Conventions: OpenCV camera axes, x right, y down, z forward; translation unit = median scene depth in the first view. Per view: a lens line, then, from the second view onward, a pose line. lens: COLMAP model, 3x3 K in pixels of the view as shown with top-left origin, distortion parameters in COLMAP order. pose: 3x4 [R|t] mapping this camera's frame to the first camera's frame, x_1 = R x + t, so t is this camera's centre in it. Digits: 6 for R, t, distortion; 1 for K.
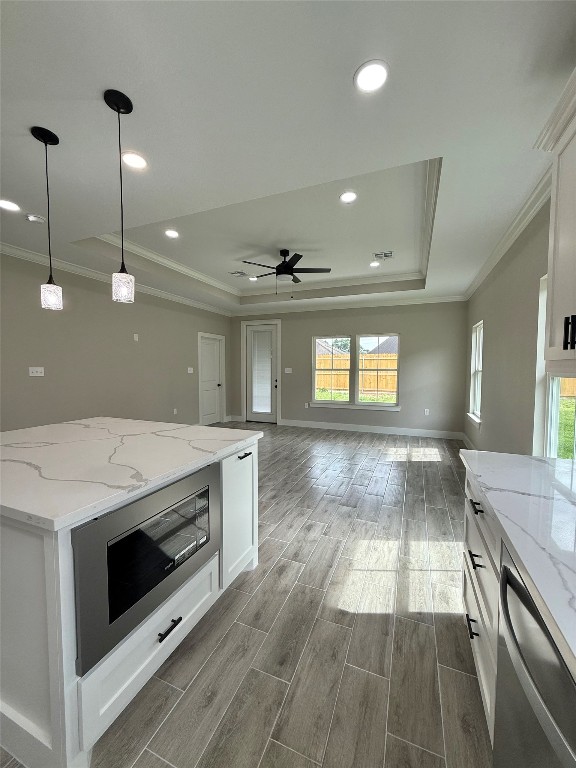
lens RADIAL K [[310.6, 0, 288.7], [0, 310.6, 384.6], [0, 0, 1]] dist [-0.004805, -0.000085]
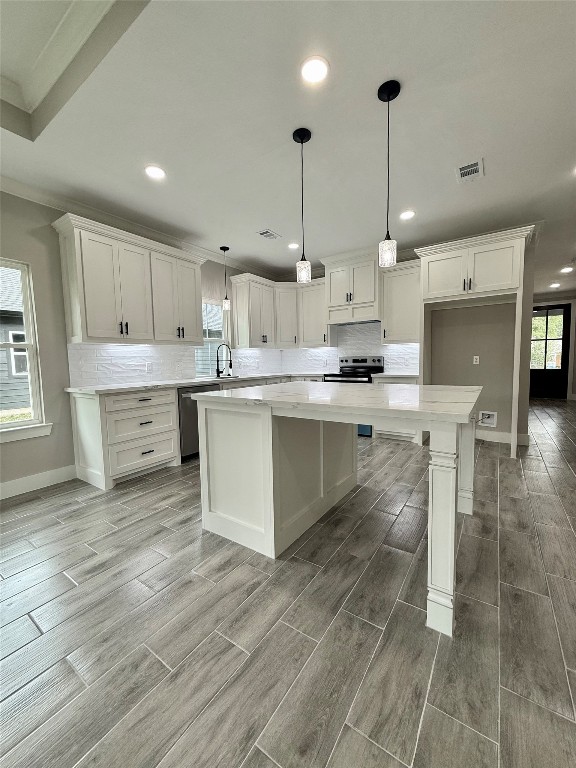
lens RADIAL K [[310.6, 0, 282.9], [0, 310.6, 385.5], [0, 0, 1]] dist [-0.004805, -0.000085]
pose [[-0.976946, 0.004015, 0.213448, -0.217179], [0.031148, 0.991805, 0.123908, 0.006412], [-0.211201, 0.127699, -0.969065, 0.714979]]
